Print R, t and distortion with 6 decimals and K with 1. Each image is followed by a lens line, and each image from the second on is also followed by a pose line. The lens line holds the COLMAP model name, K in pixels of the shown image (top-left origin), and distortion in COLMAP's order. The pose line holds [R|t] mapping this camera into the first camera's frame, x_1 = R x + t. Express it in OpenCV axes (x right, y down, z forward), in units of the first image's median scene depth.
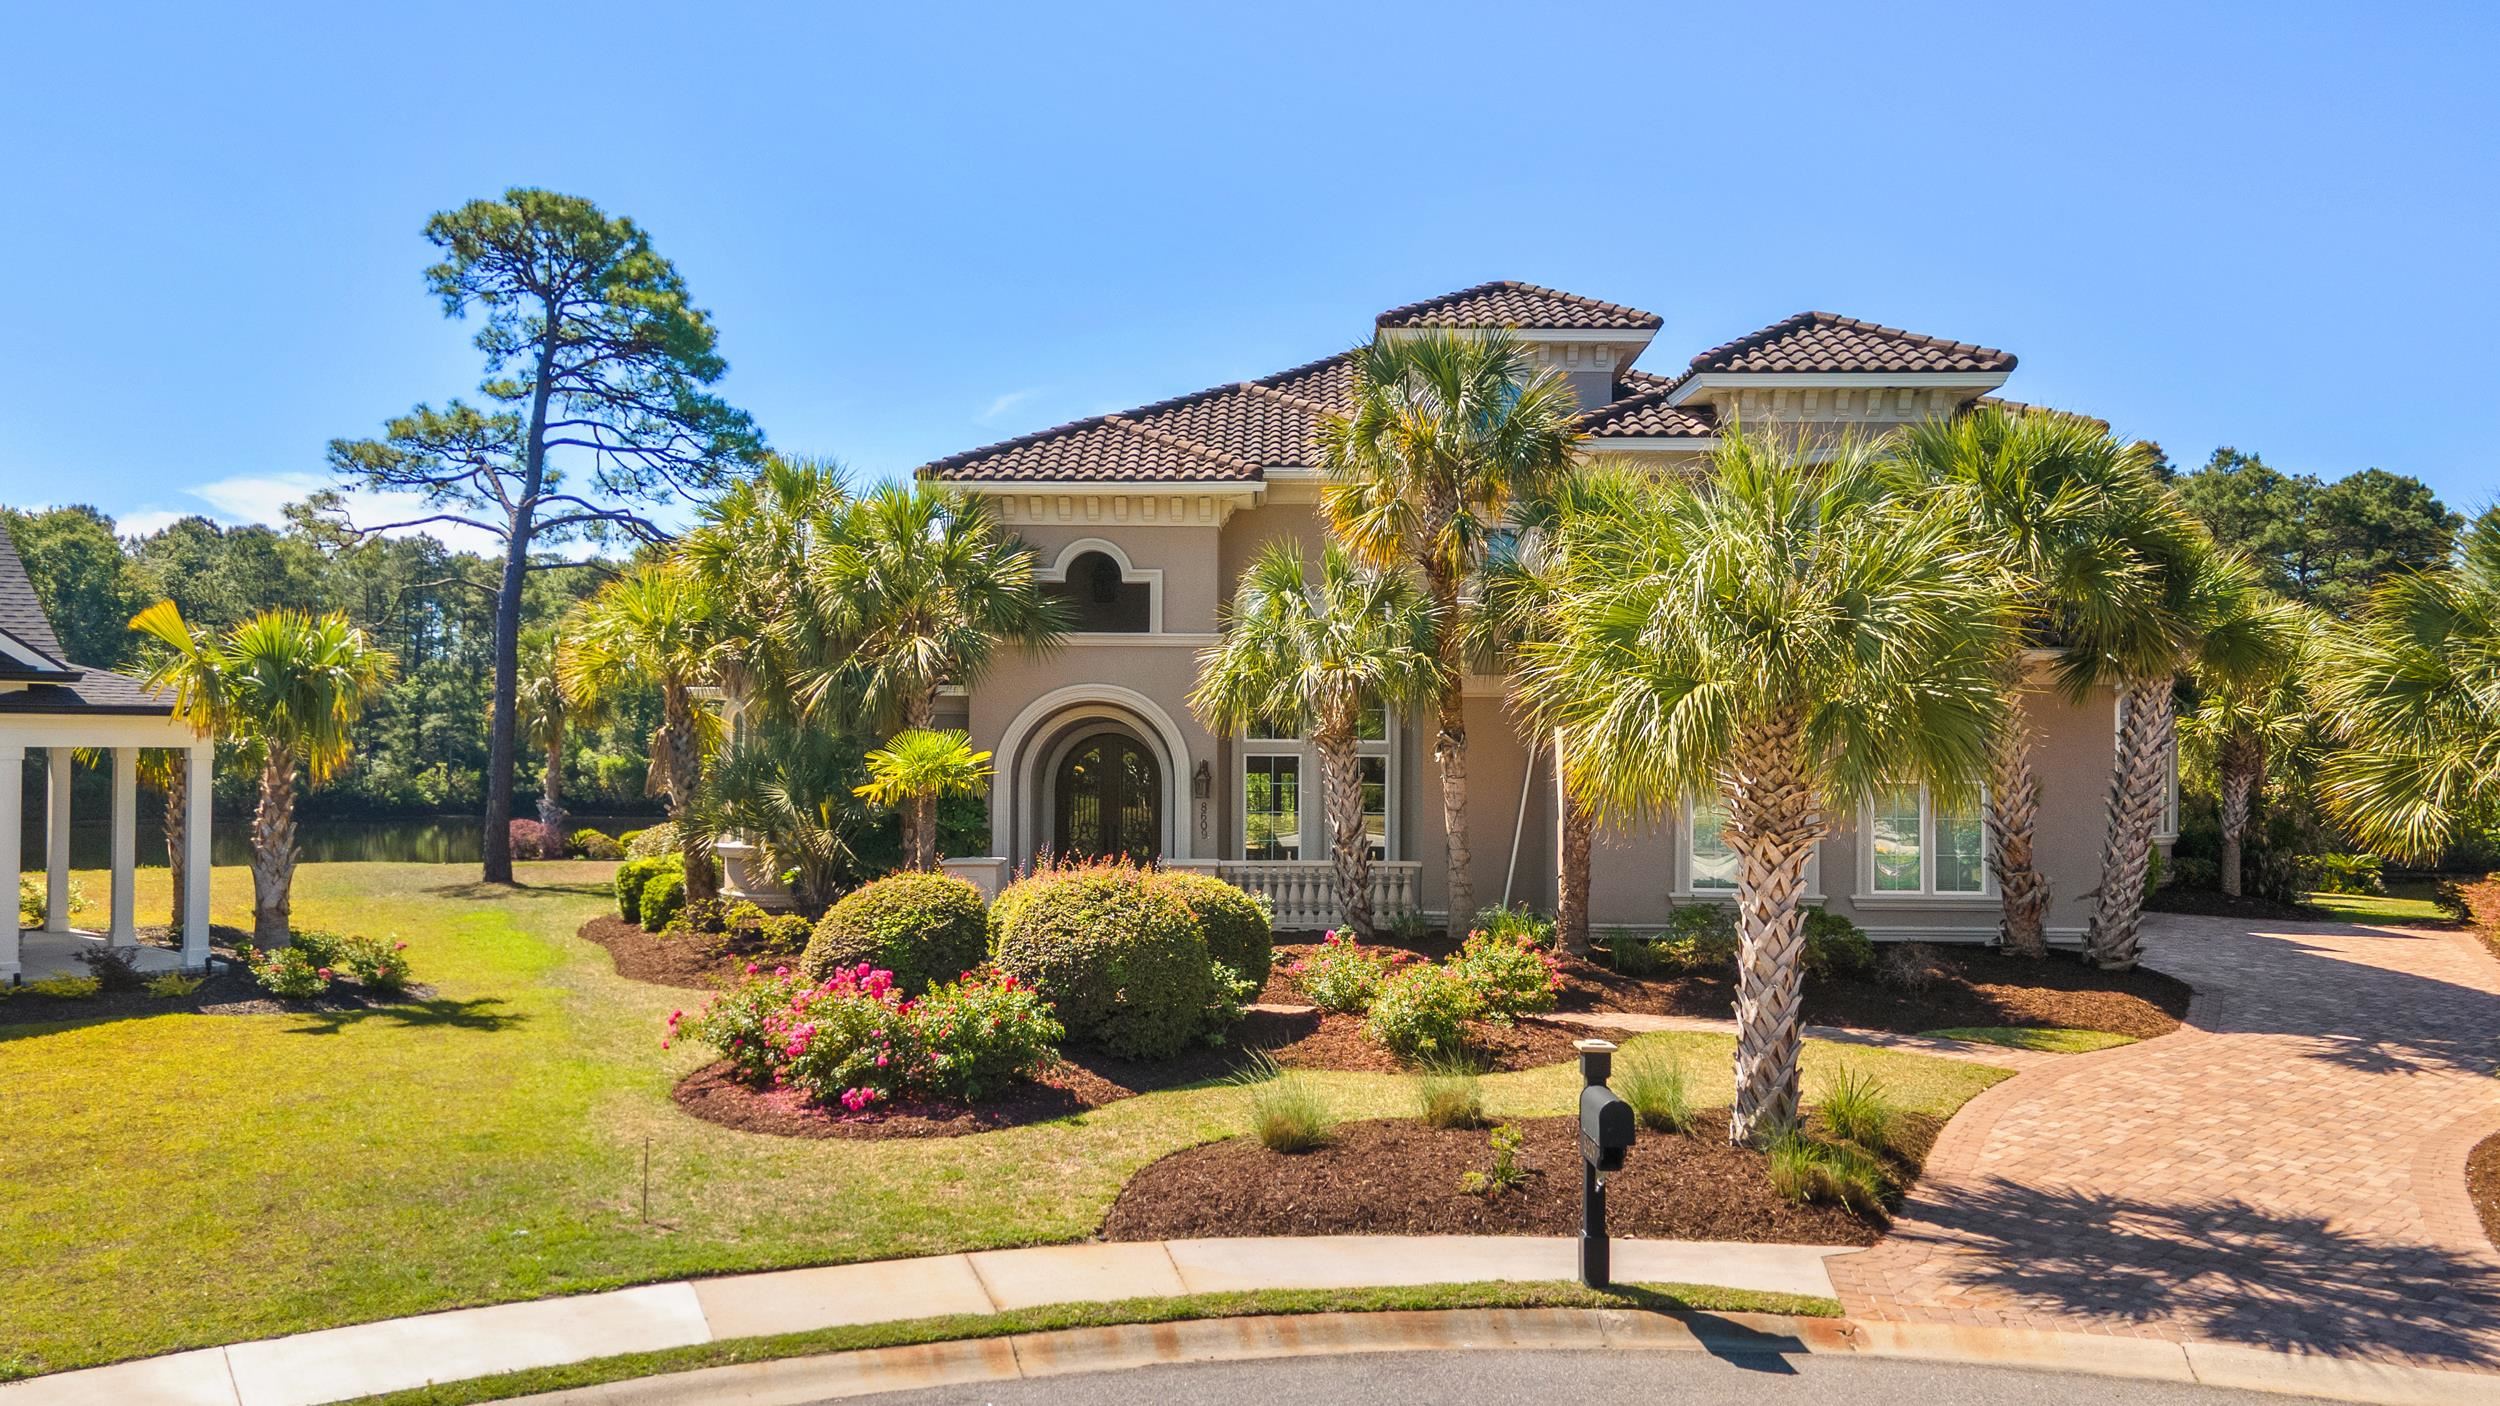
lens RADIAL K [[1836.4, 0, 1242.0], [0, 1836.4, 780.1], [0, 0, 1]] dist [0.047270, 0.001750]
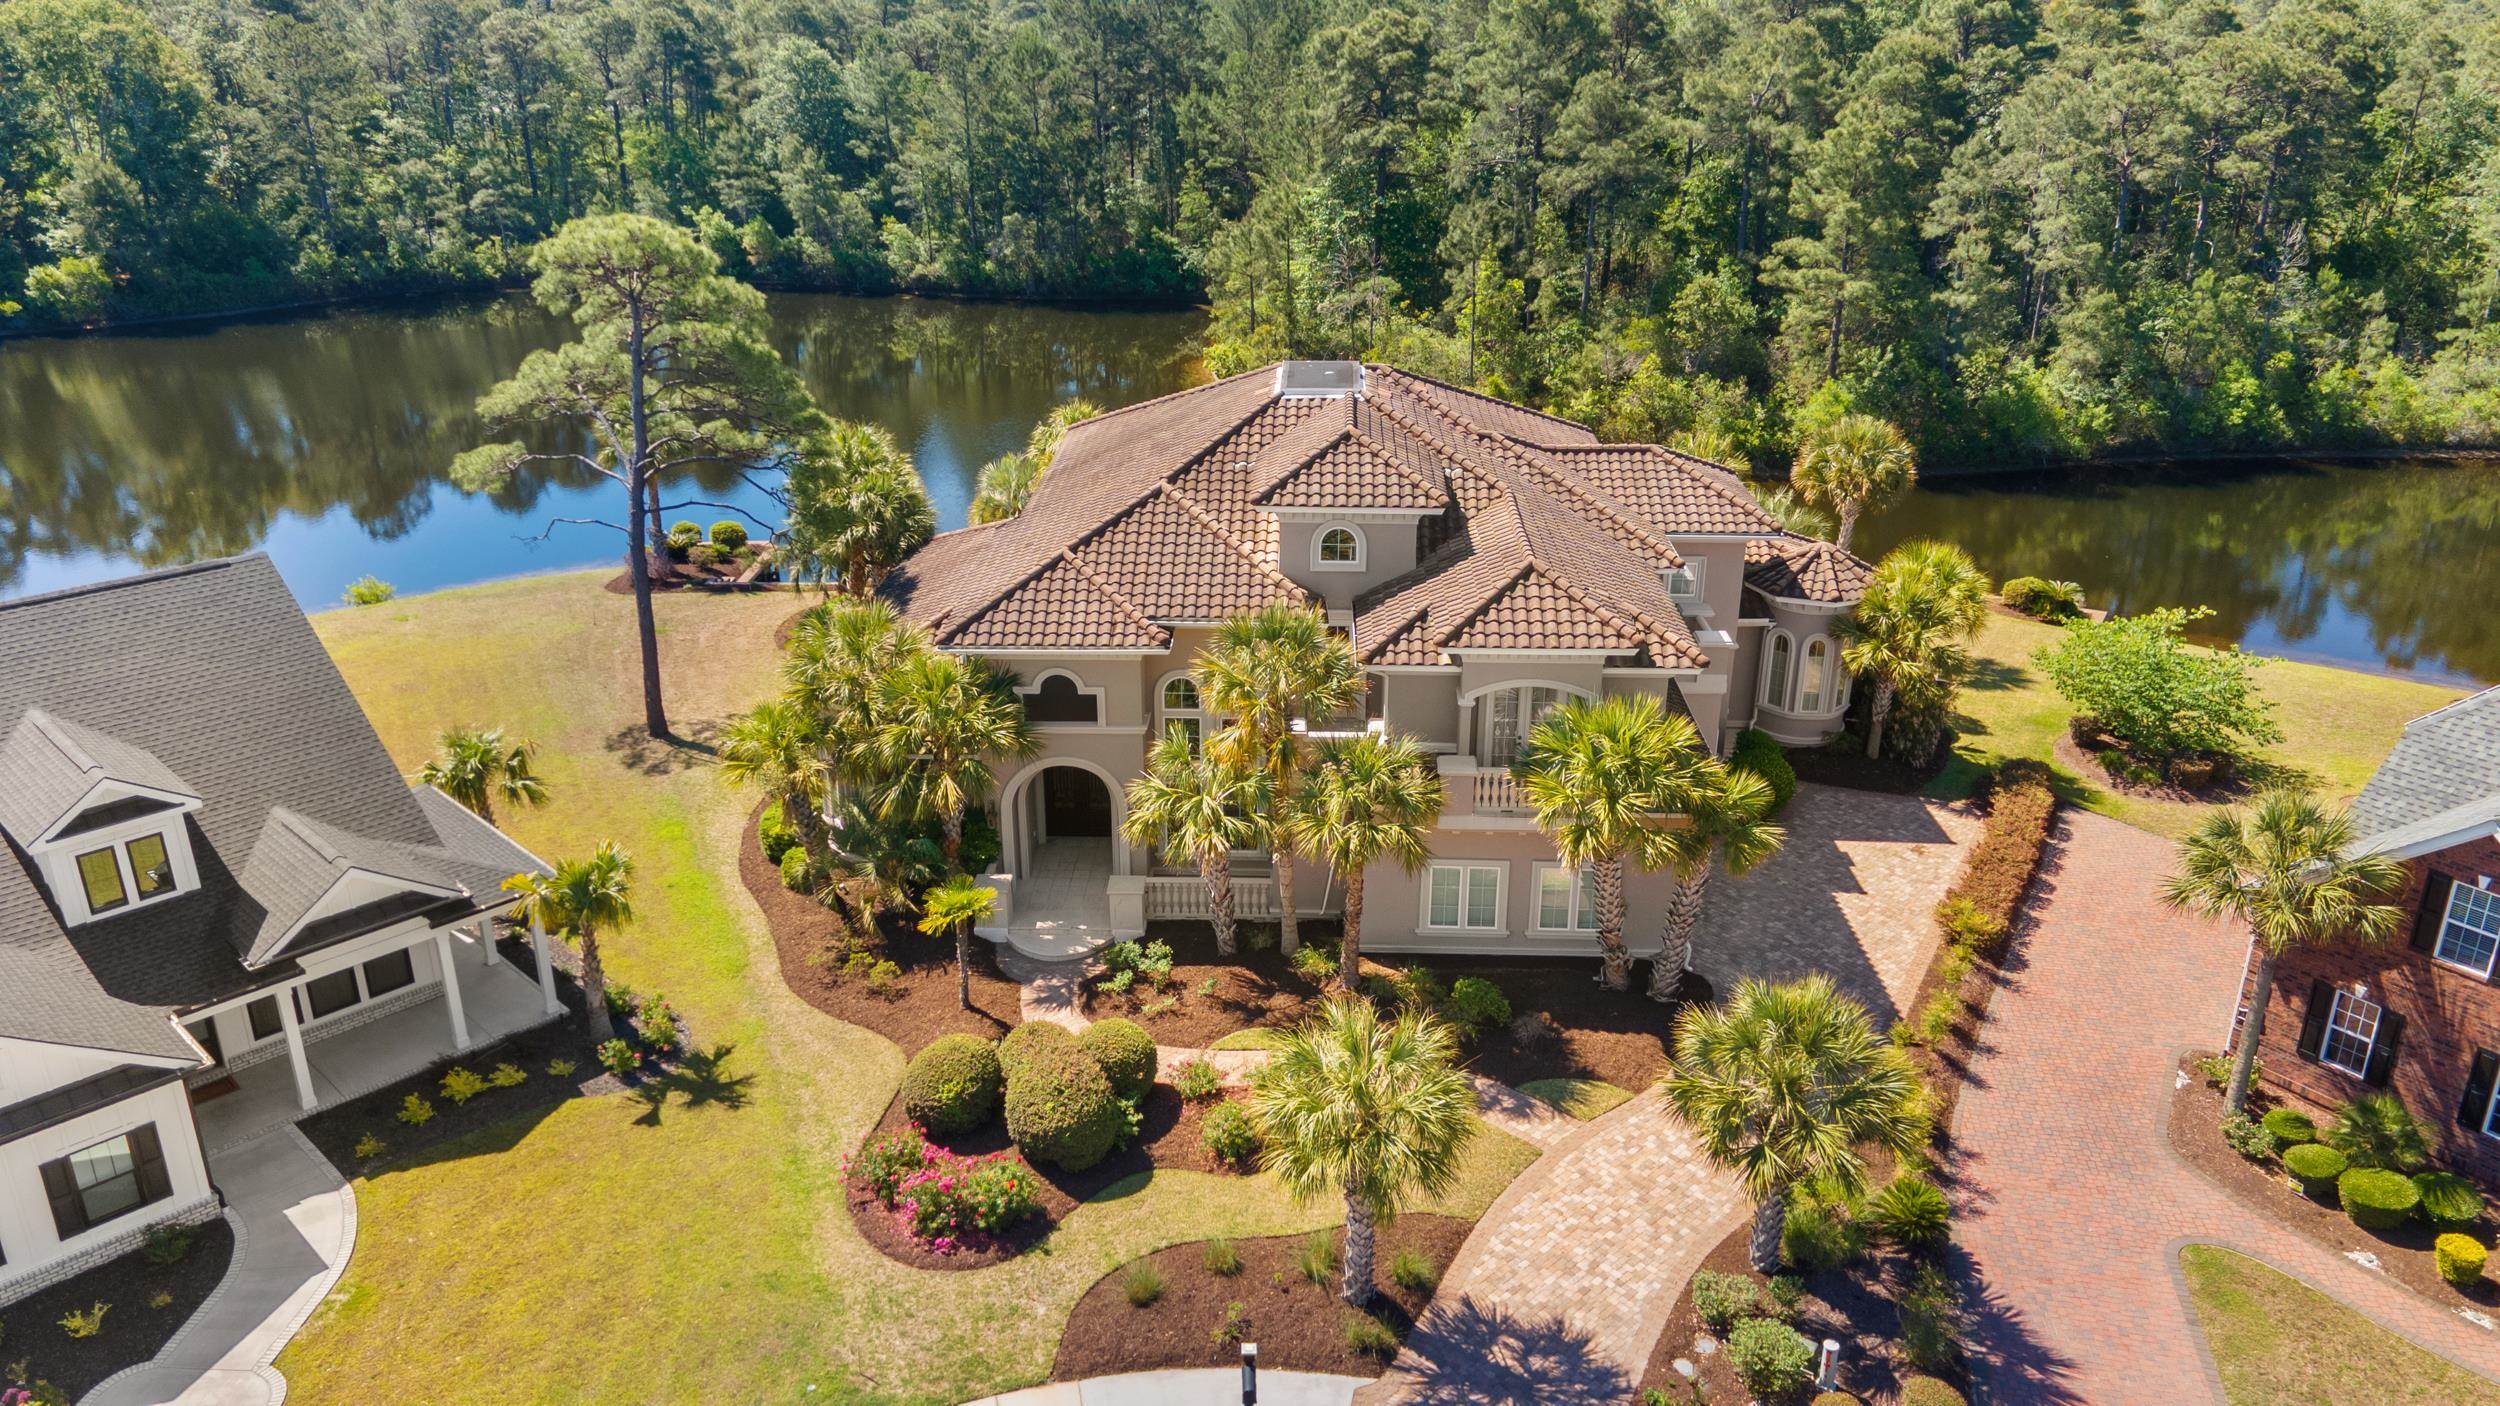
lens RADIAL K [[1823.6, 0, 1250.4], [0, 1823.6, 744.0], [0, 0, 1]] dist [0.046306, 0.002216]
pose [[0.999863, -0.001153, -0.016528, 0.101144], [0.007673, 0.916382, 0.400231, -0.670515], [0.014685, -0.400303, 0.916265, -0.387110]]
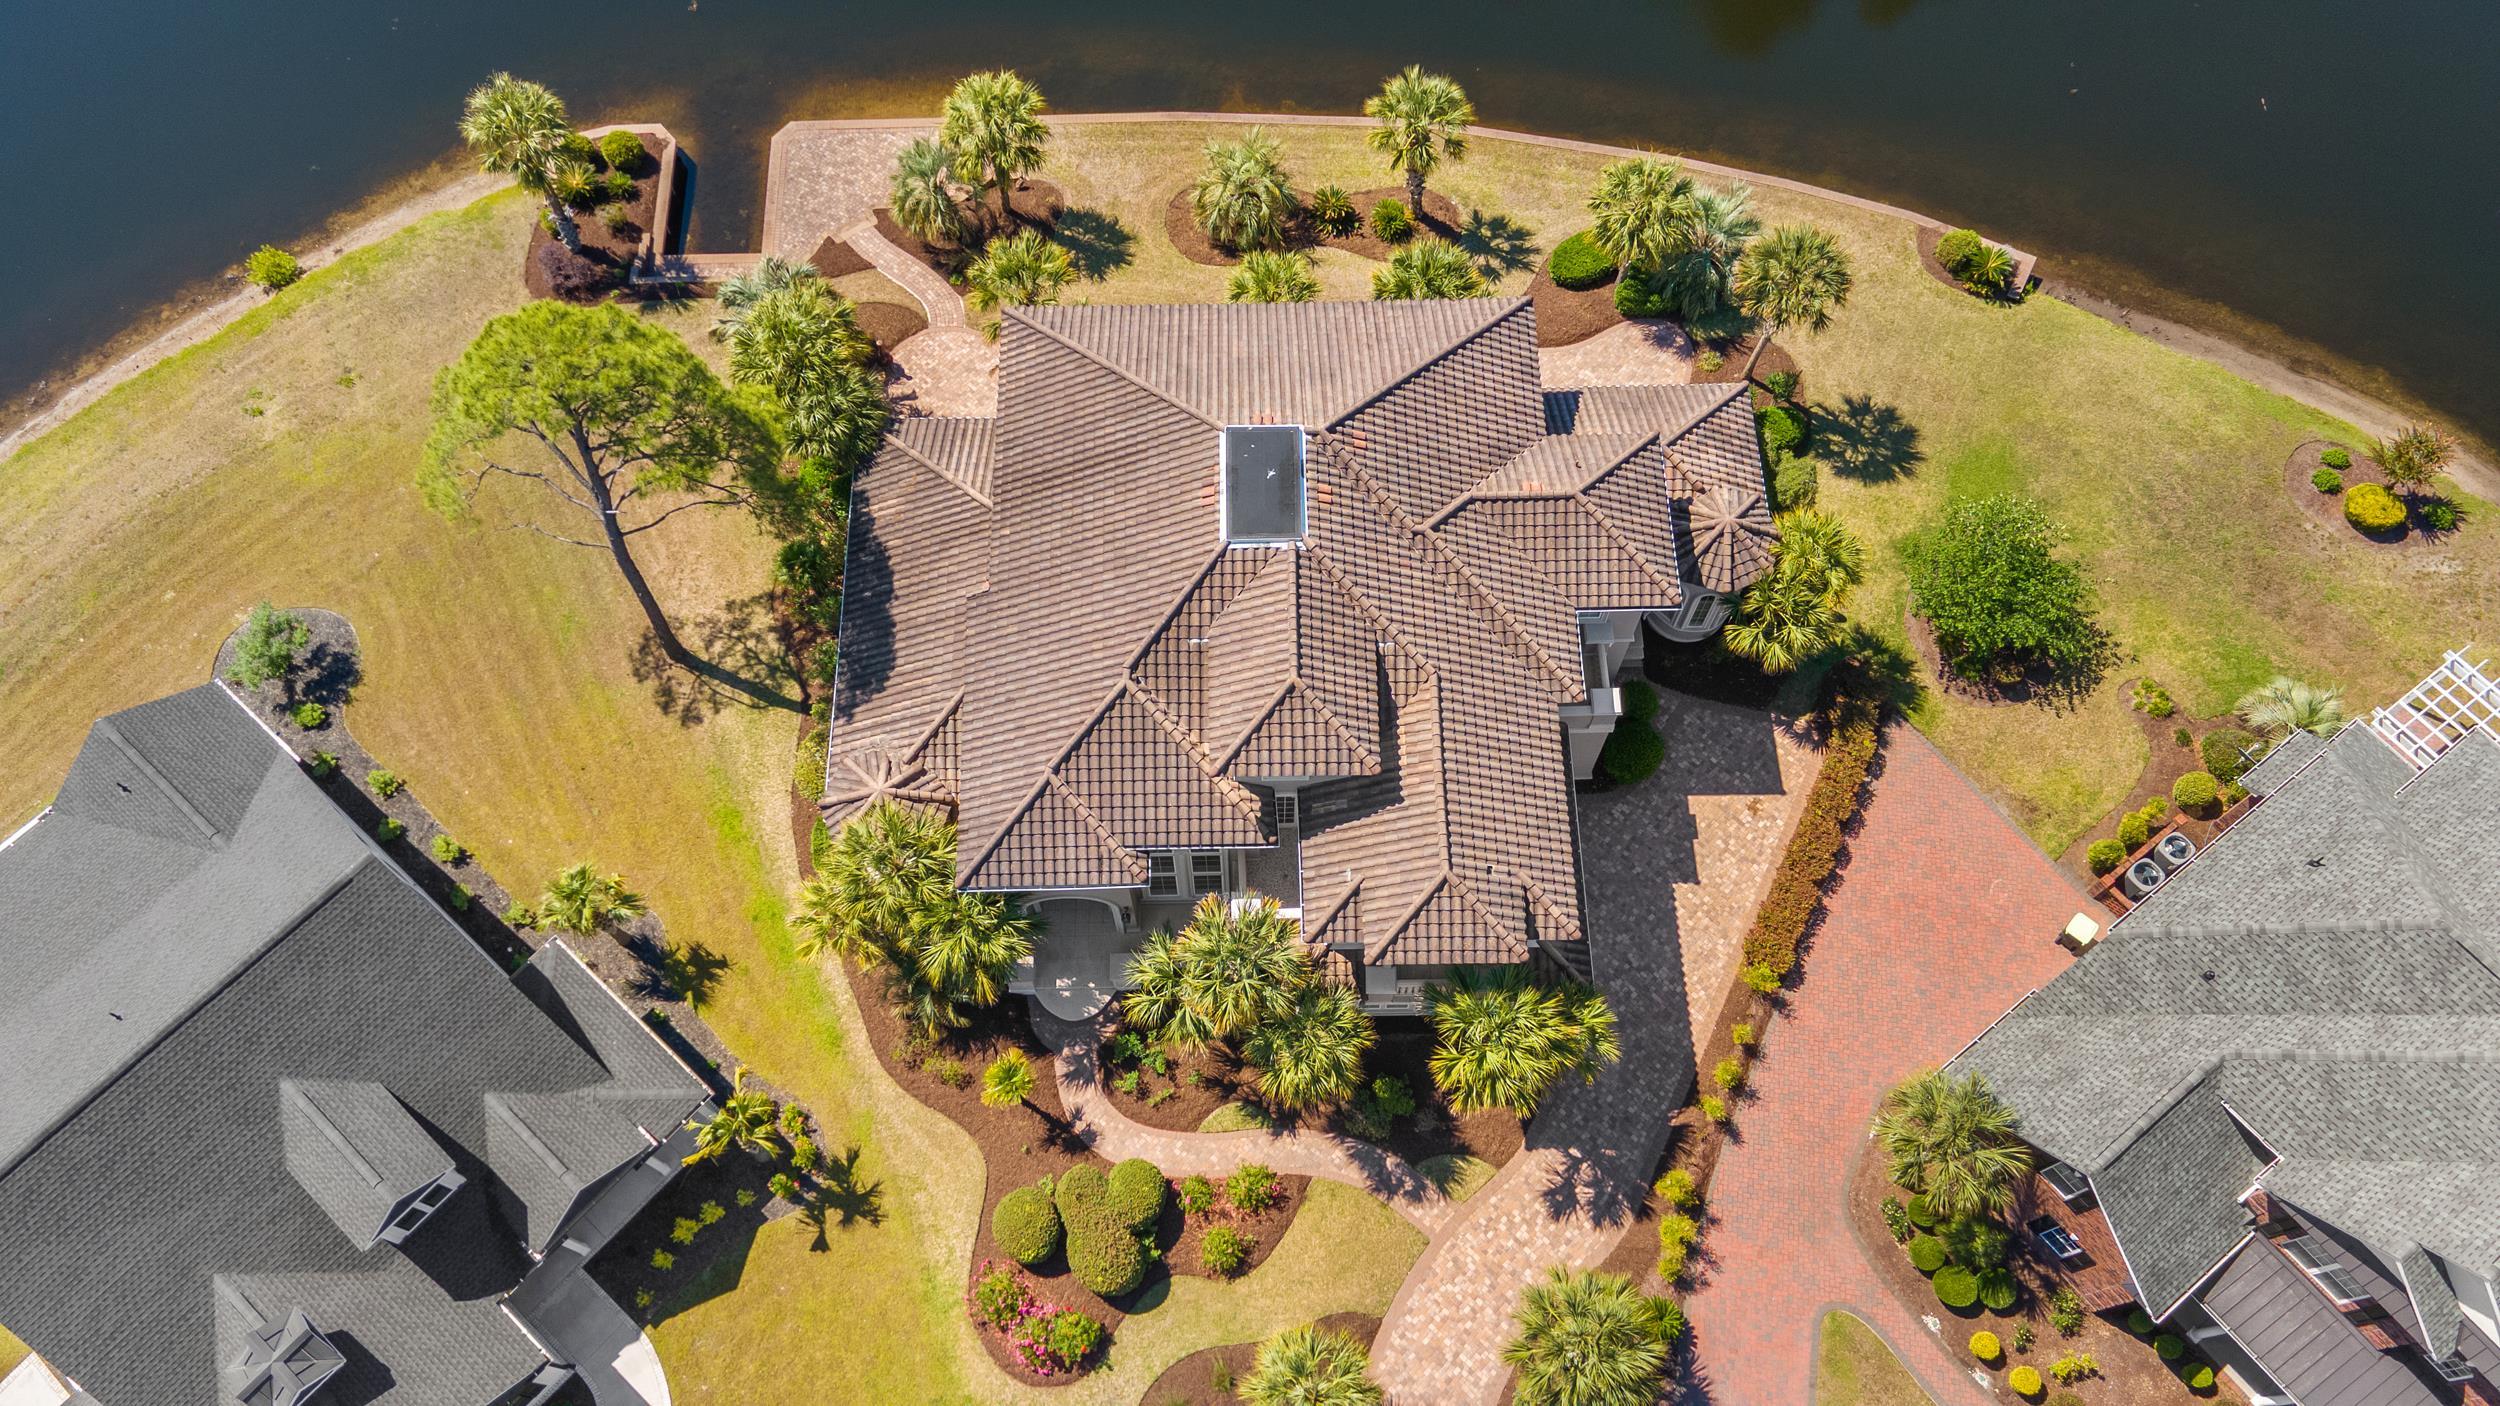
lens RADIAL K [[1823.6, 0, 1250.4], [0, 1823.6, 744.0], [0, 0, 1]] dist [0.046306, 0.002216]
pose [[0.999186, -0.039814, 0.006480, 0.105278], [0.009679, 0.392592, 0.919662, -1.852252], [-0.039160, -0.918850, 0.392658, 0.405268]]
